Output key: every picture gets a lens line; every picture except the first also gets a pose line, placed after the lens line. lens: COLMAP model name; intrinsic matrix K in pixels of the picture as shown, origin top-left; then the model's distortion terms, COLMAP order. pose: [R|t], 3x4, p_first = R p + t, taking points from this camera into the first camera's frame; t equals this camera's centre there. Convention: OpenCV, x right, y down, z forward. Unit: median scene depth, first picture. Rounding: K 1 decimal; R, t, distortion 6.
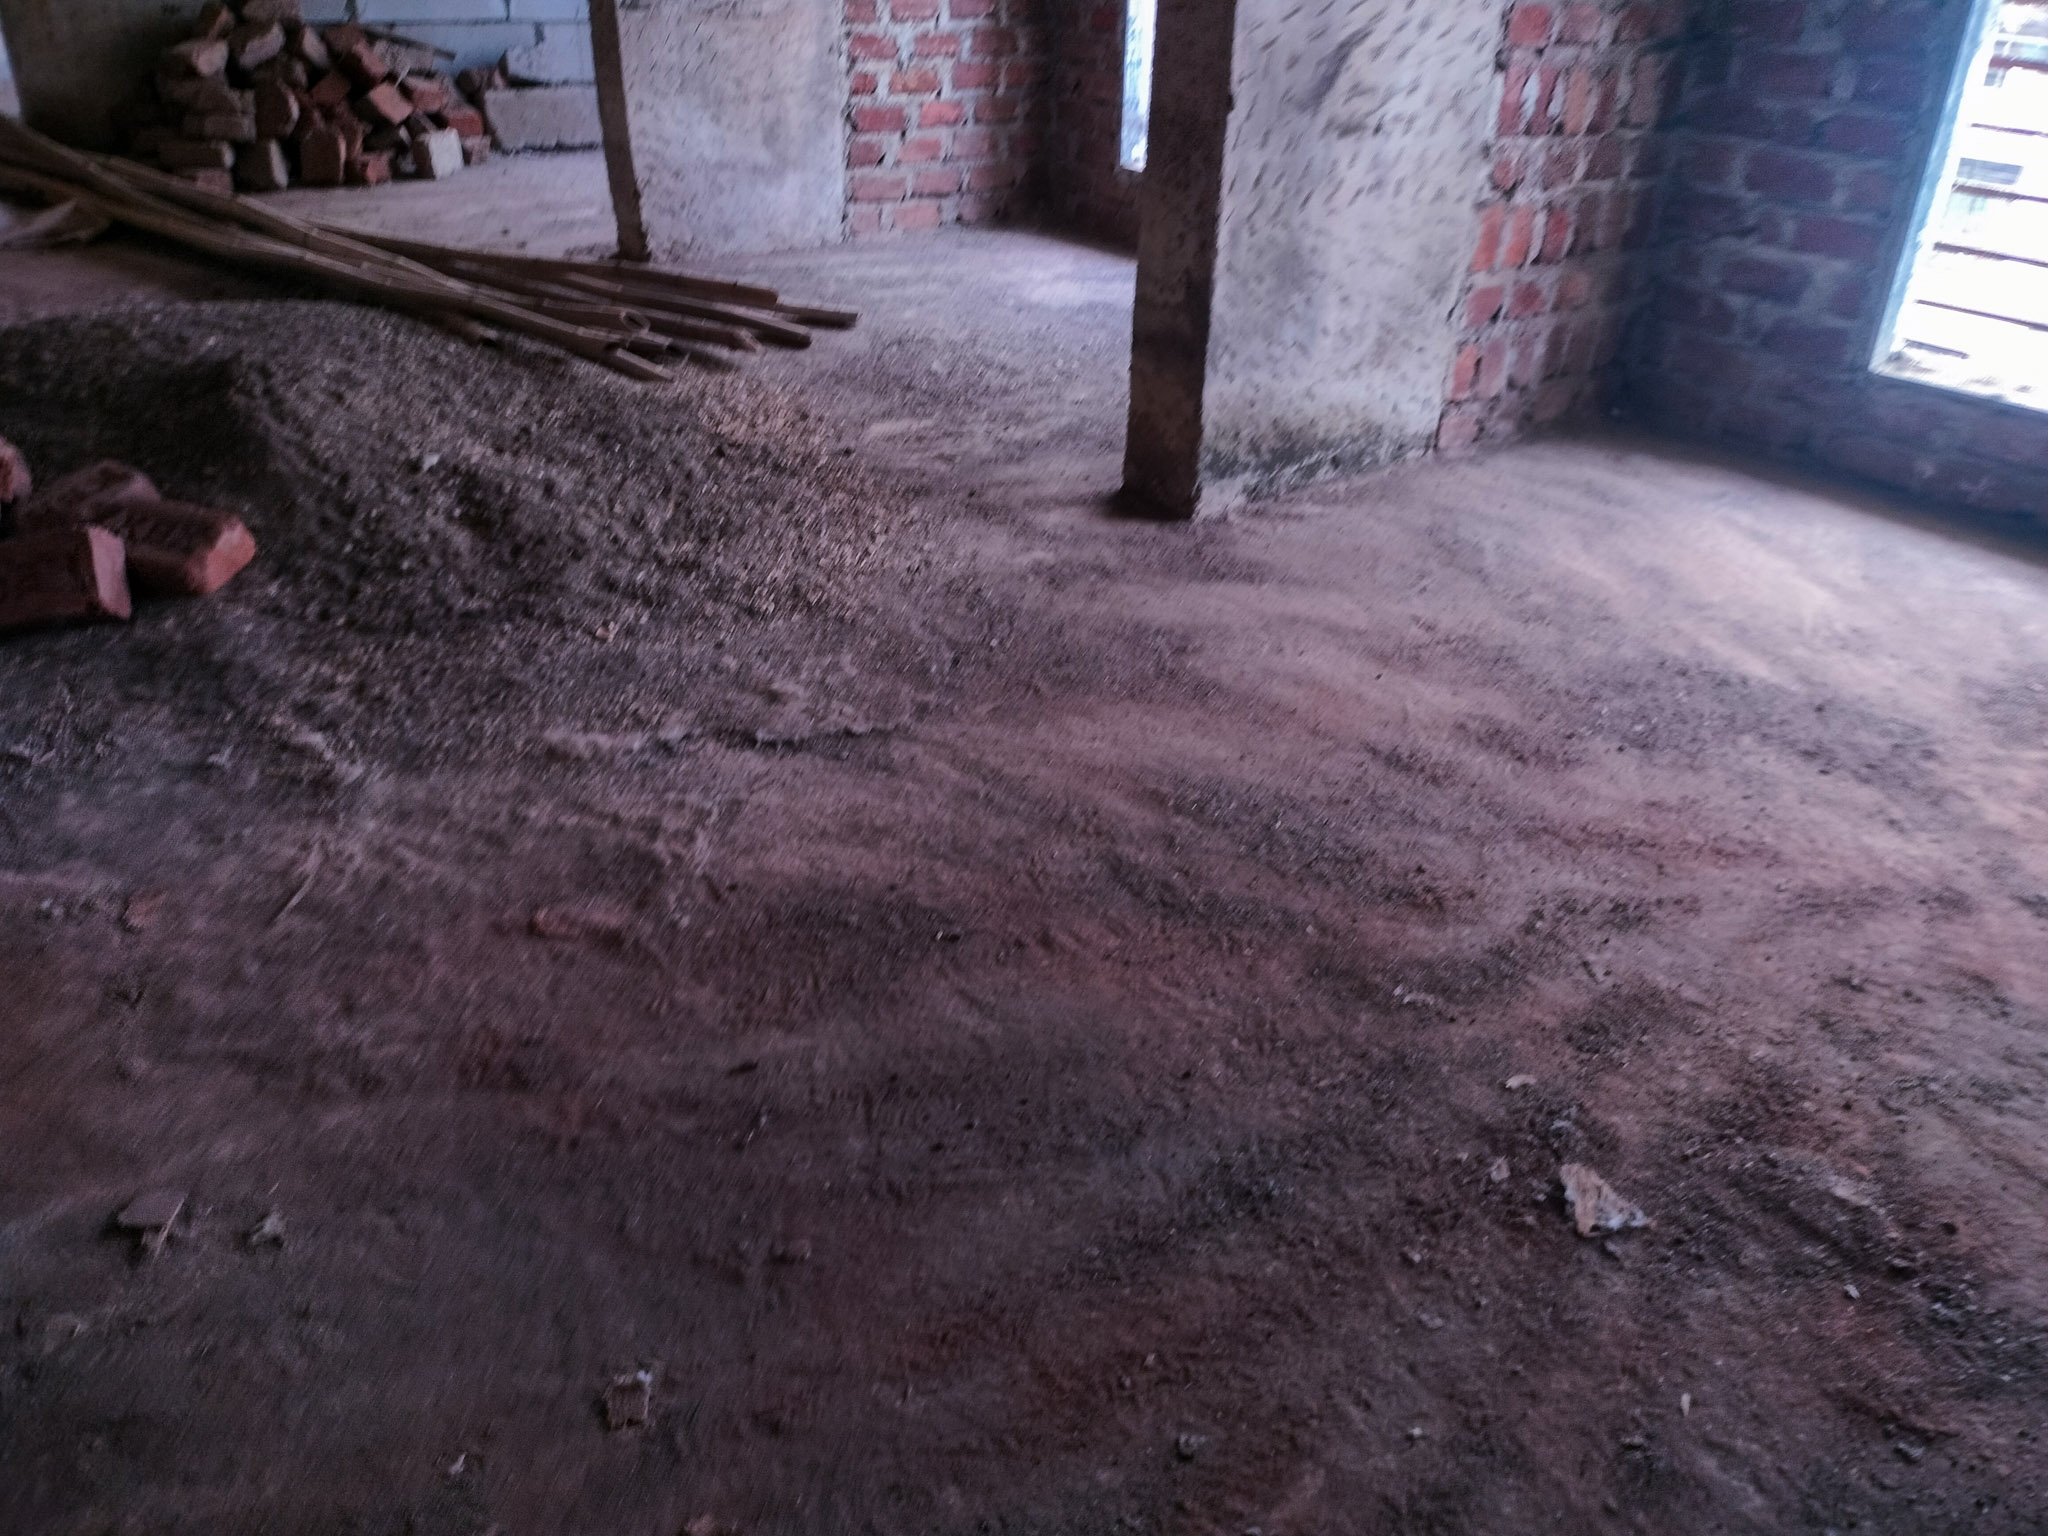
lens RADIAL K [[1554.9, 0, 1006.0], [0, 1554.9, 738.2], [0, 0, 1]] dist [0.044232, -0.066107]
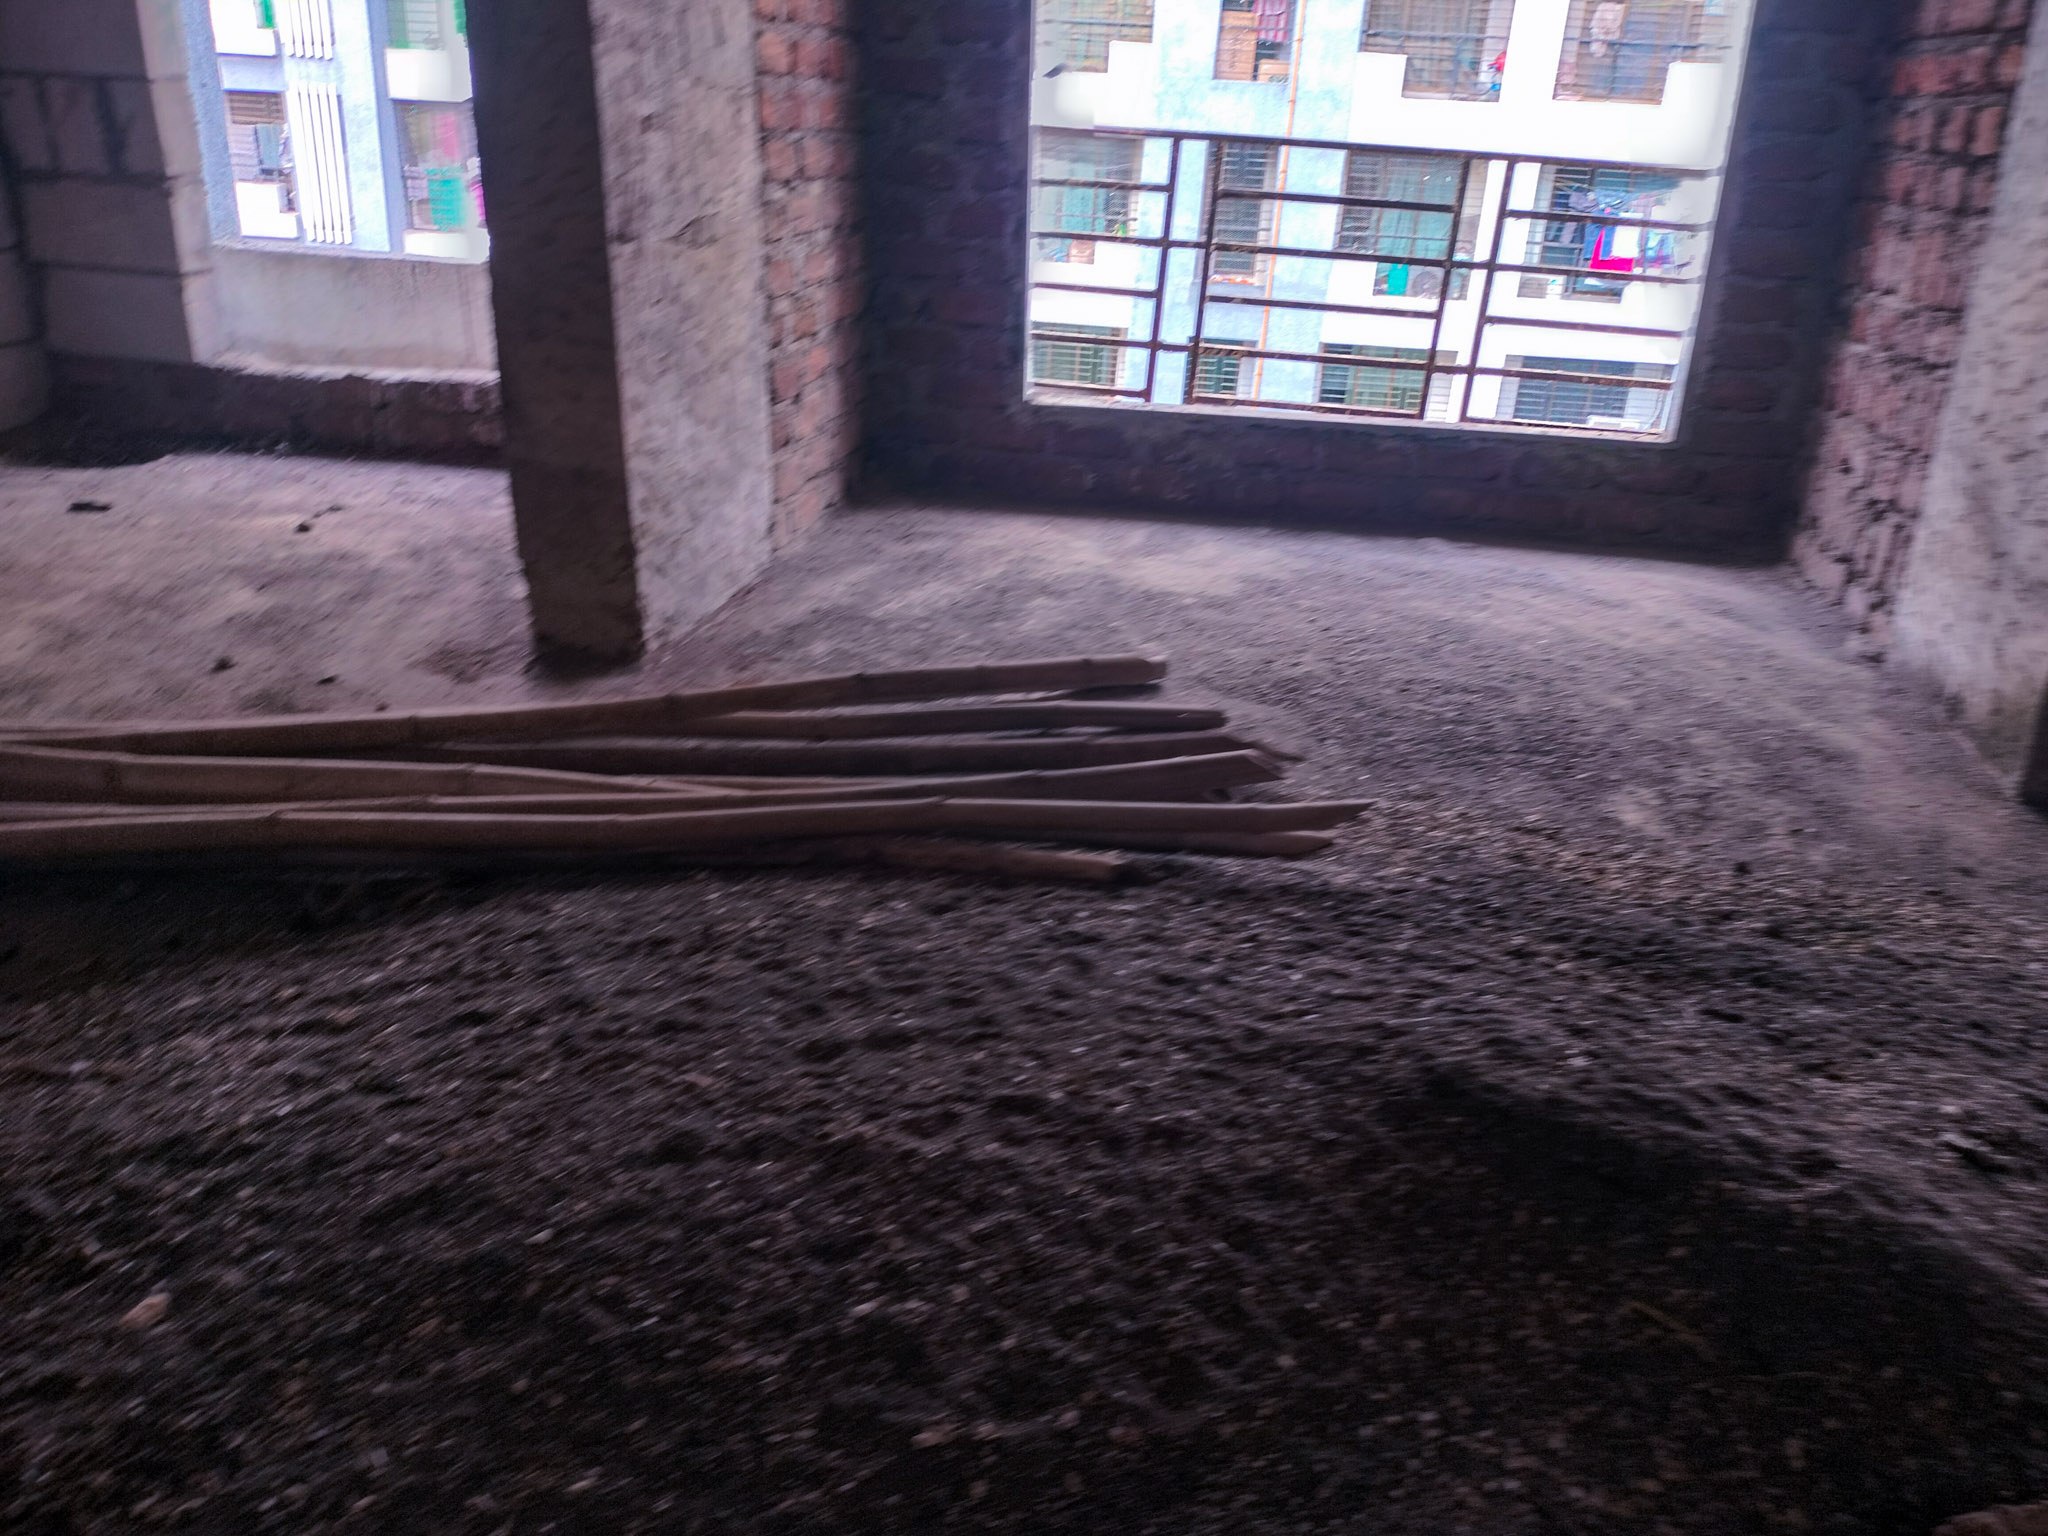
lens RADIAL K [[1554.9, 0, 1049.3], [0, 1554.9, 844.1], [0, 0, 1]] dist [0.044232, -0.066107]
pose [[0.736541, -0.293086, 0.609597, -0.931660], [0.317241, 0.945657, 0.071356, -0.431731], [-0.597383, 0.140832, 0.789494, 0.841370]]
